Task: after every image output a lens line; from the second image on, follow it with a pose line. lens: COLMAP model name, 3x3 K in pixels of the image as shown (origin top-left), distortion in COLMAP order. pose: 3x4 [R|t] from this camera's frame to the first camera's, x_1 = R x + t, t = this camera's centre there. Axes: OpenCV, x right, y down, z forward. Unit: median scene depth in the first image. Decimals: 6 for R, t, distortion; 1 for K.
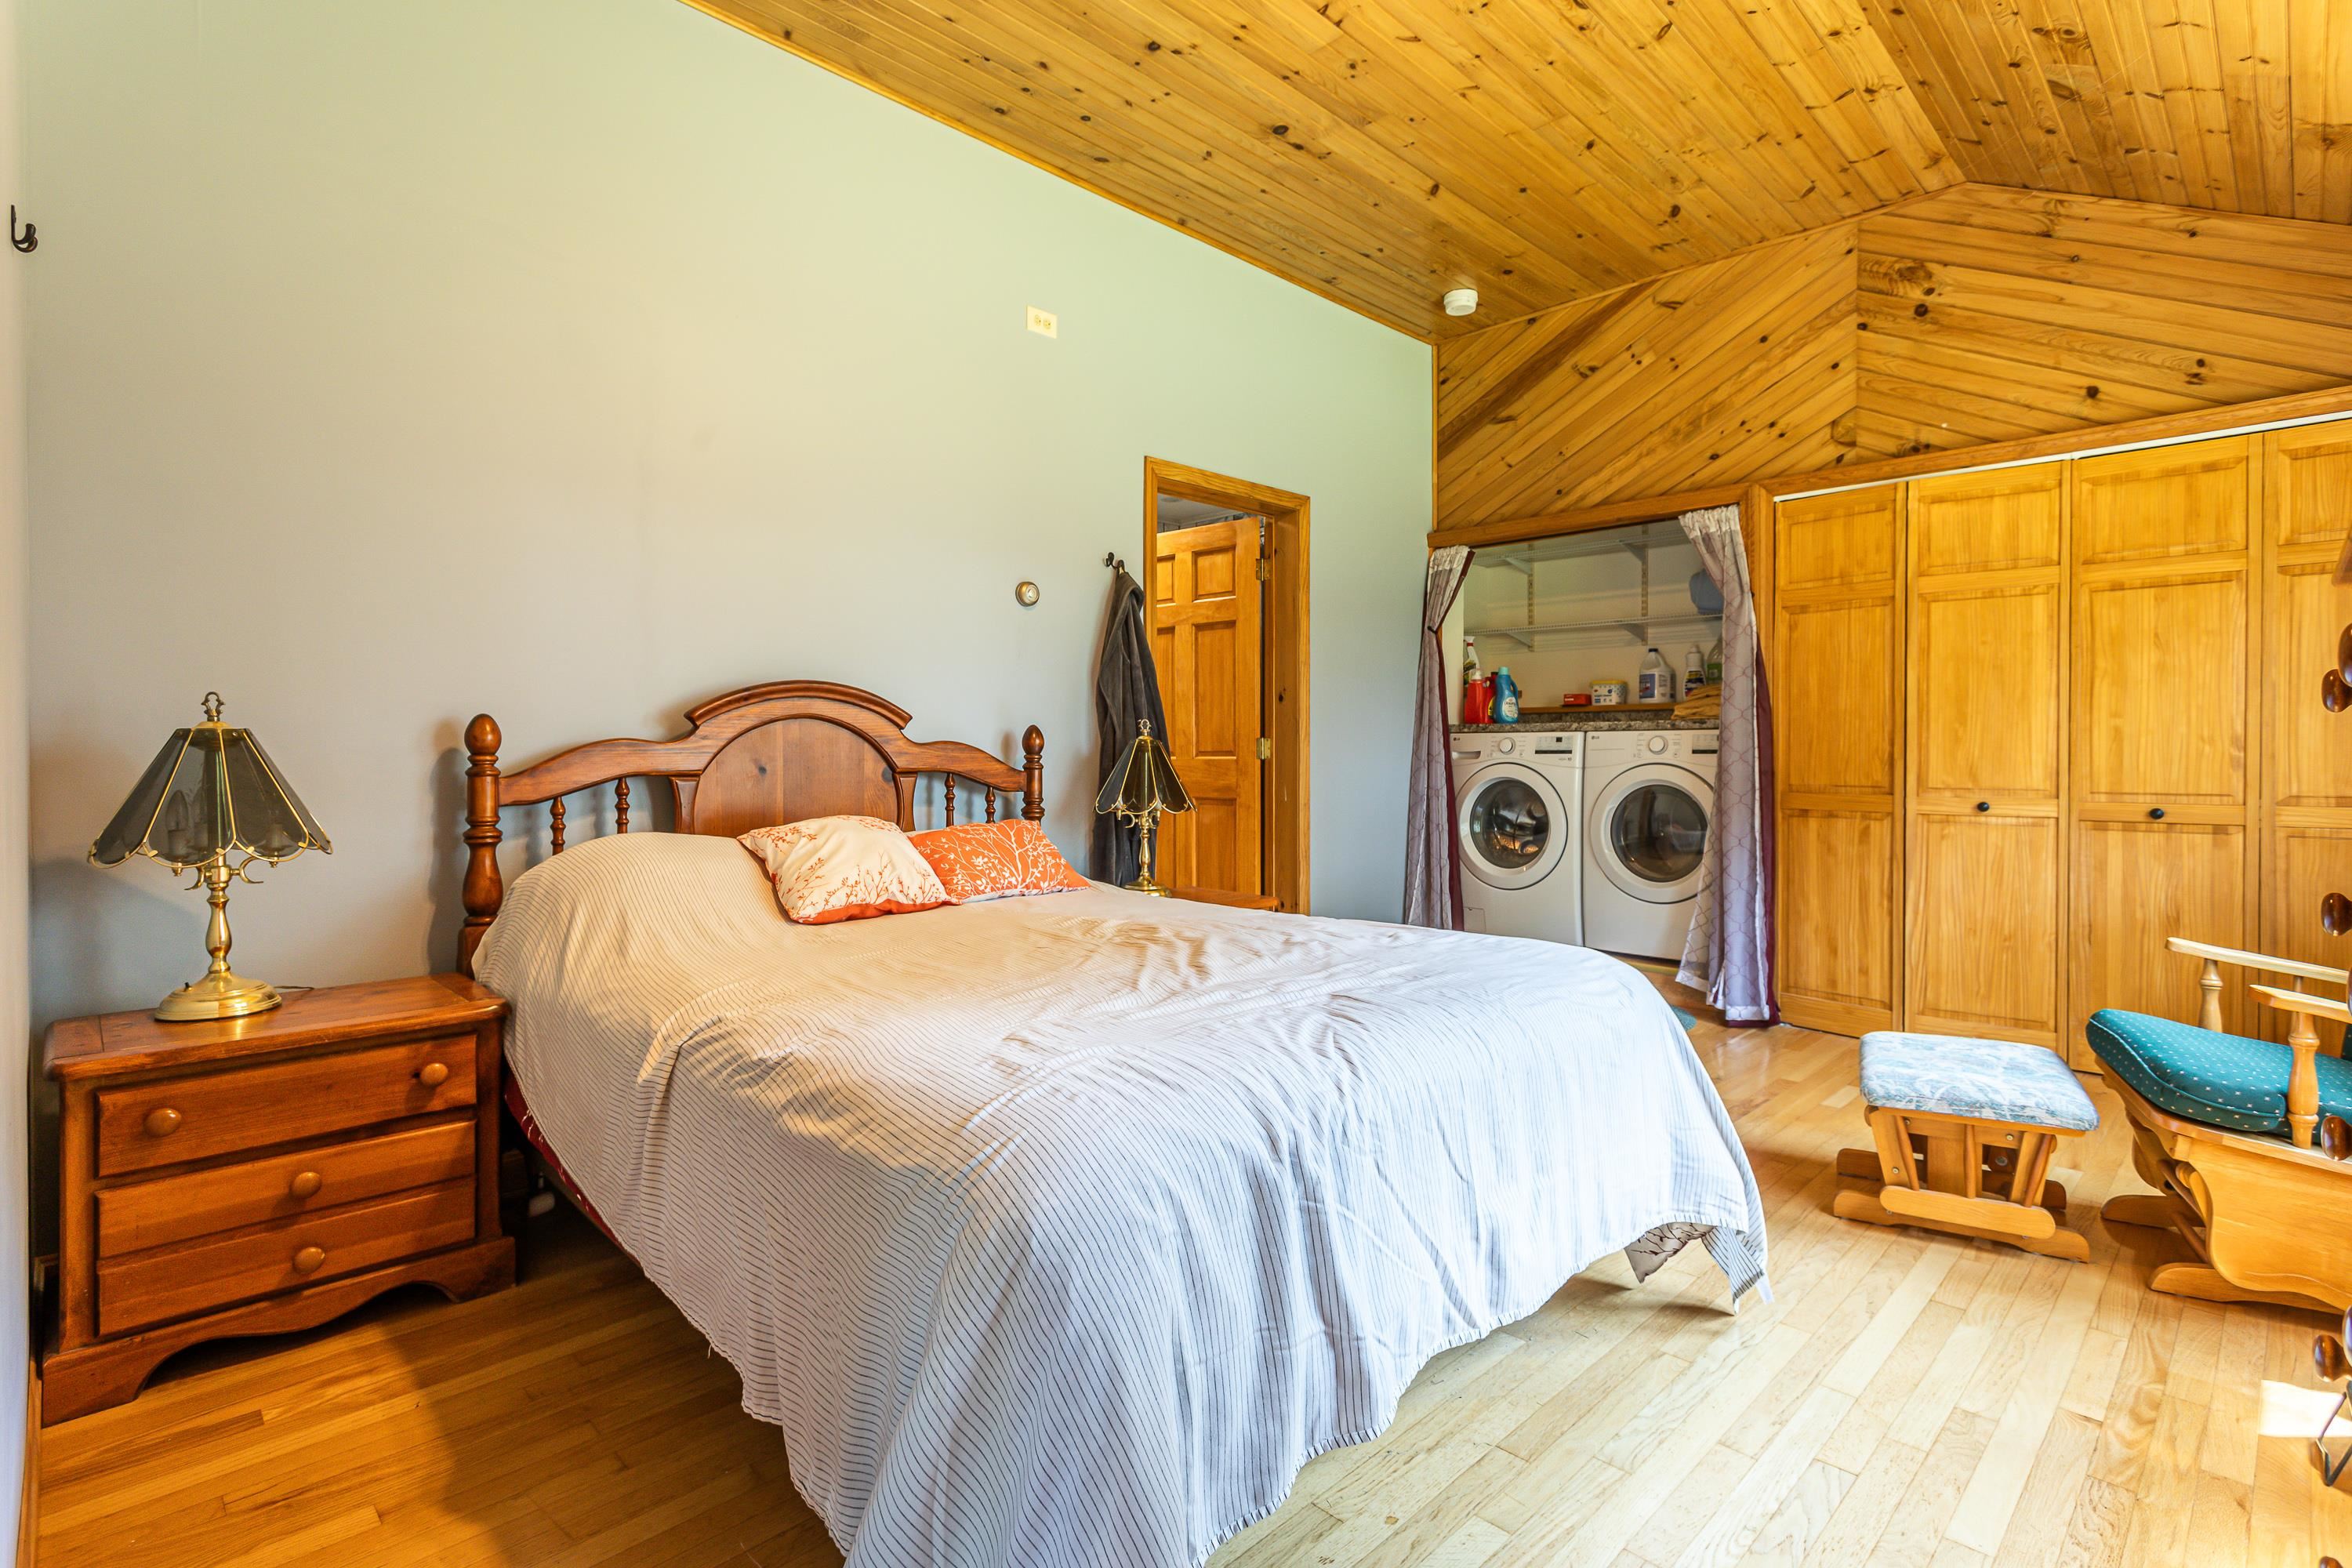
lens RADIAL K [[1130.4, 0, 1180.0], [0, 1130.4, 747.4], [0, 0, 1]] dist [-0.003546, 0.002344]
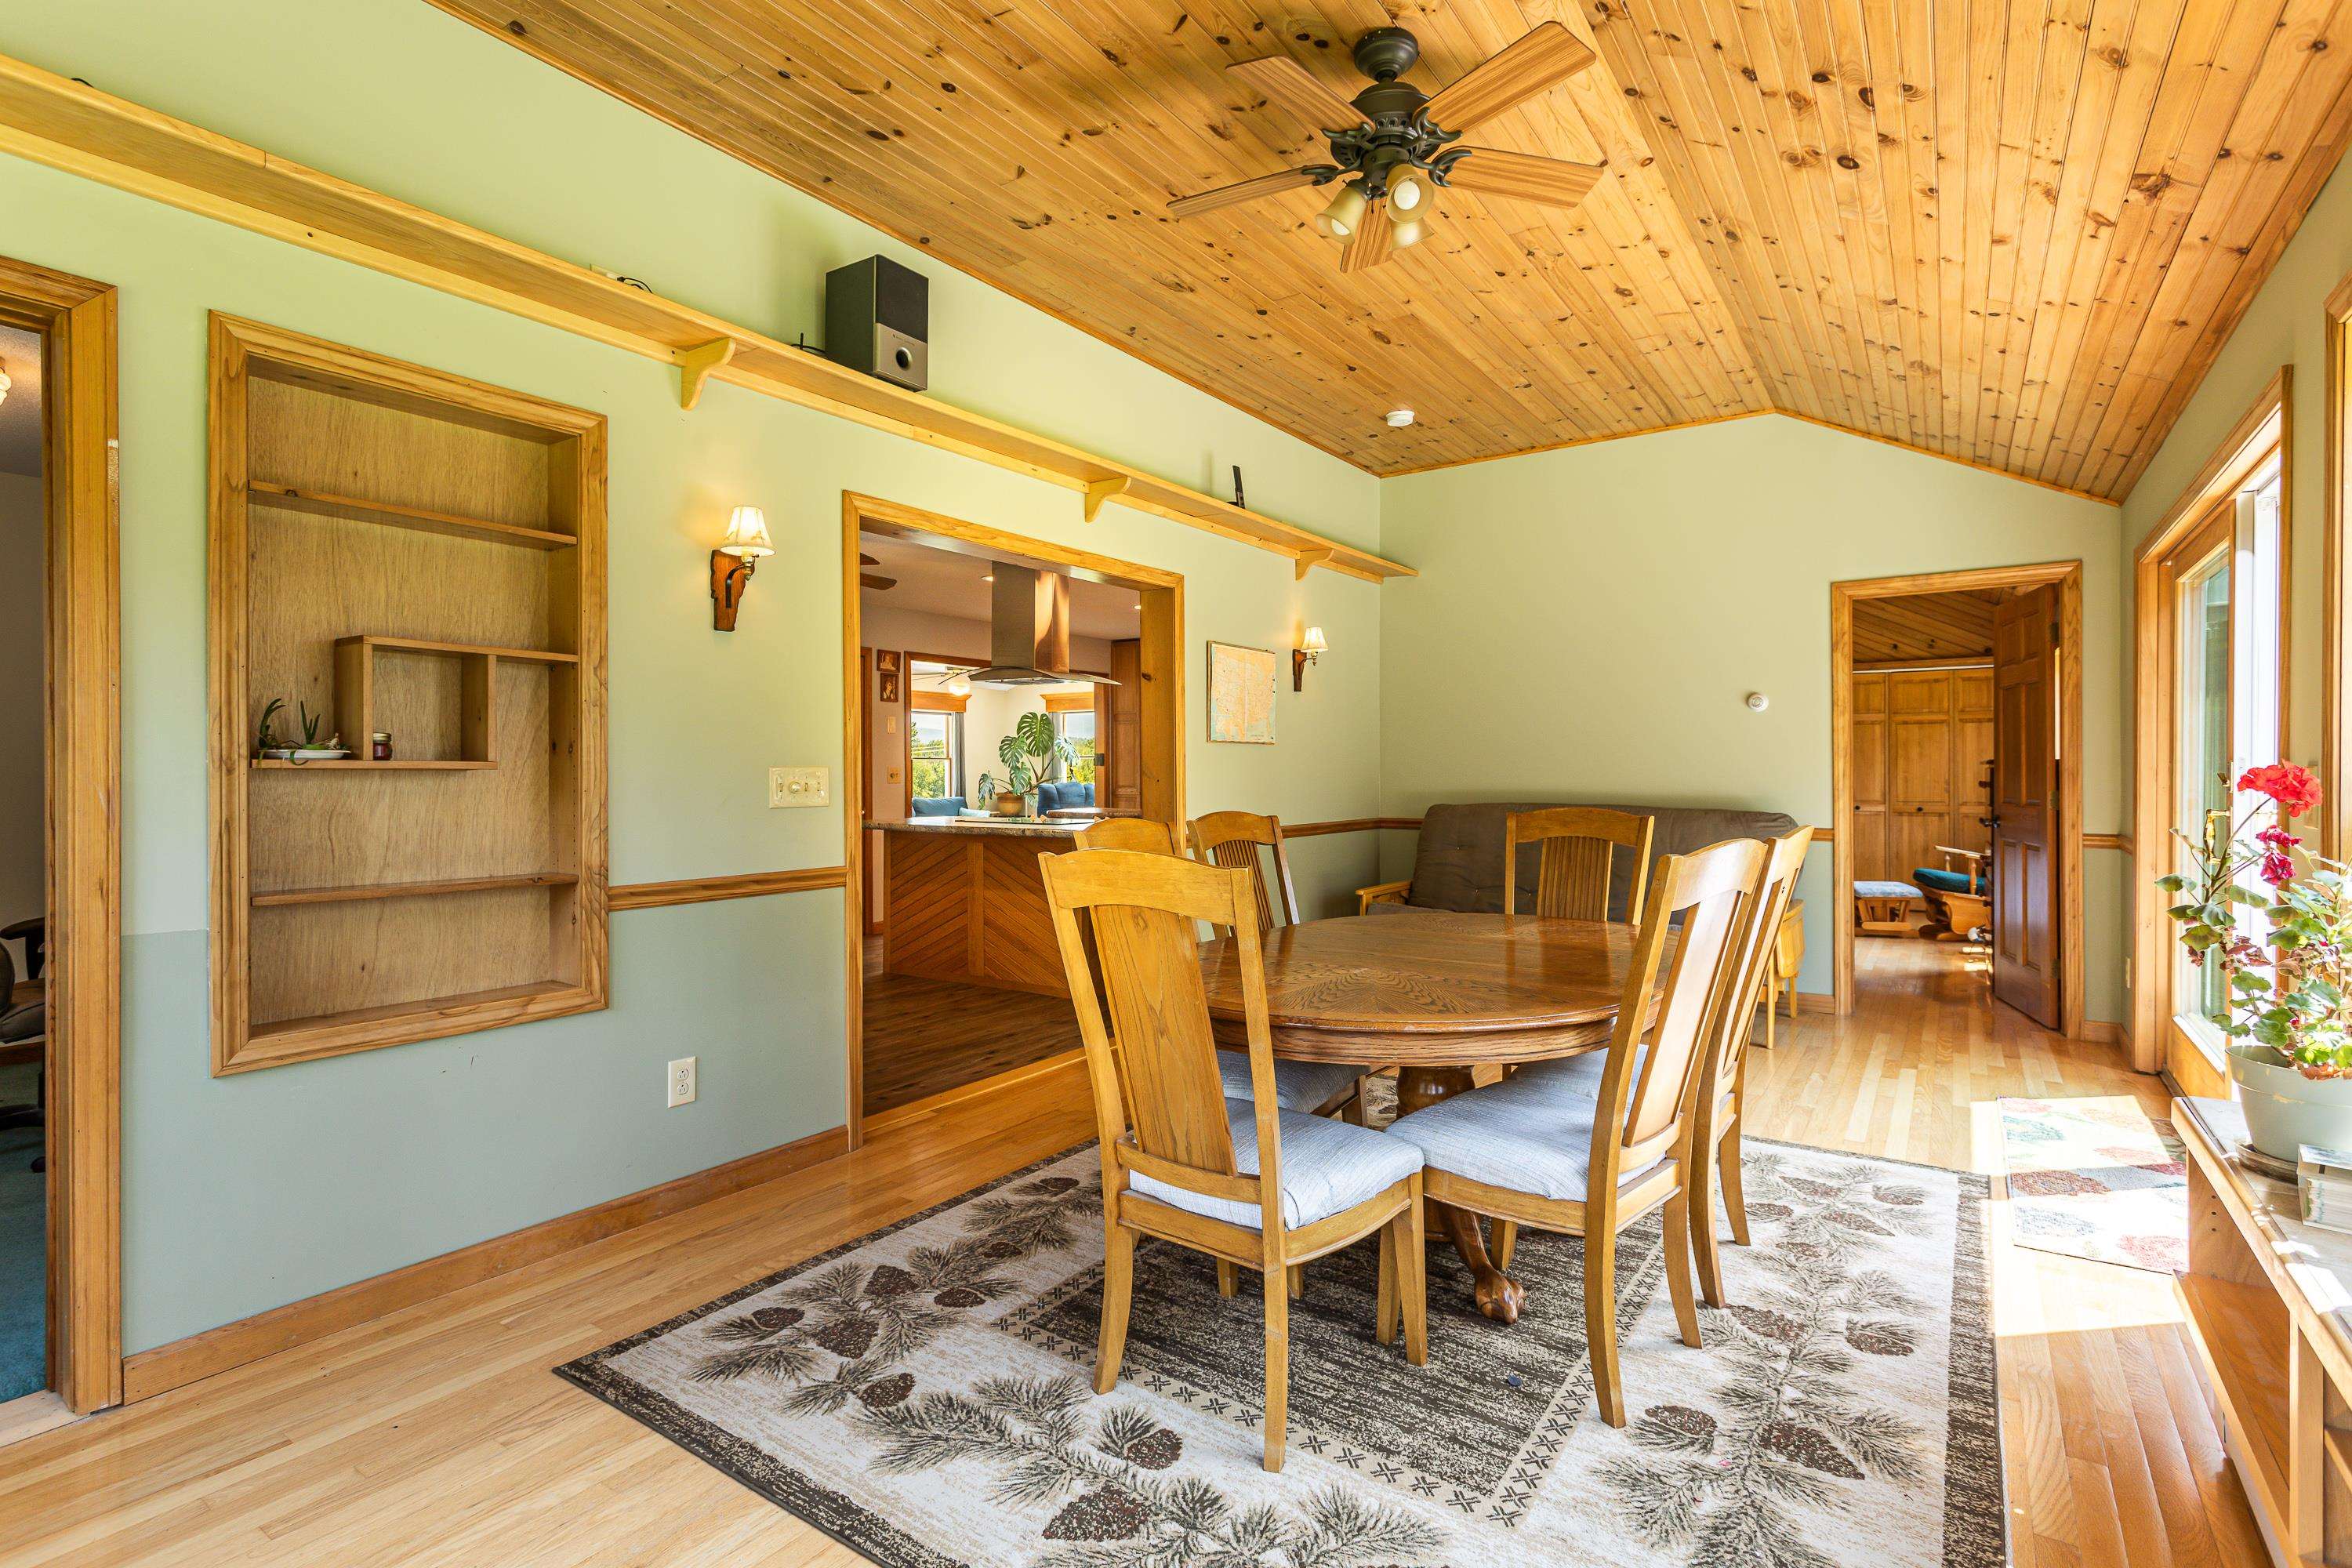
lens RADIAL K [[1130.4, 0, 1186.6], [0, 1130.4, 757.8], [0, 0, 1]] dist [-0.003546, 0.002344]
pose [[0.981841, 0.000958, 0.189701, -1.324110], [0.001951, 0.999883, -0.015146, -0.025229], [-0.189693, 0.015241, 0.981725, -1.273524]]
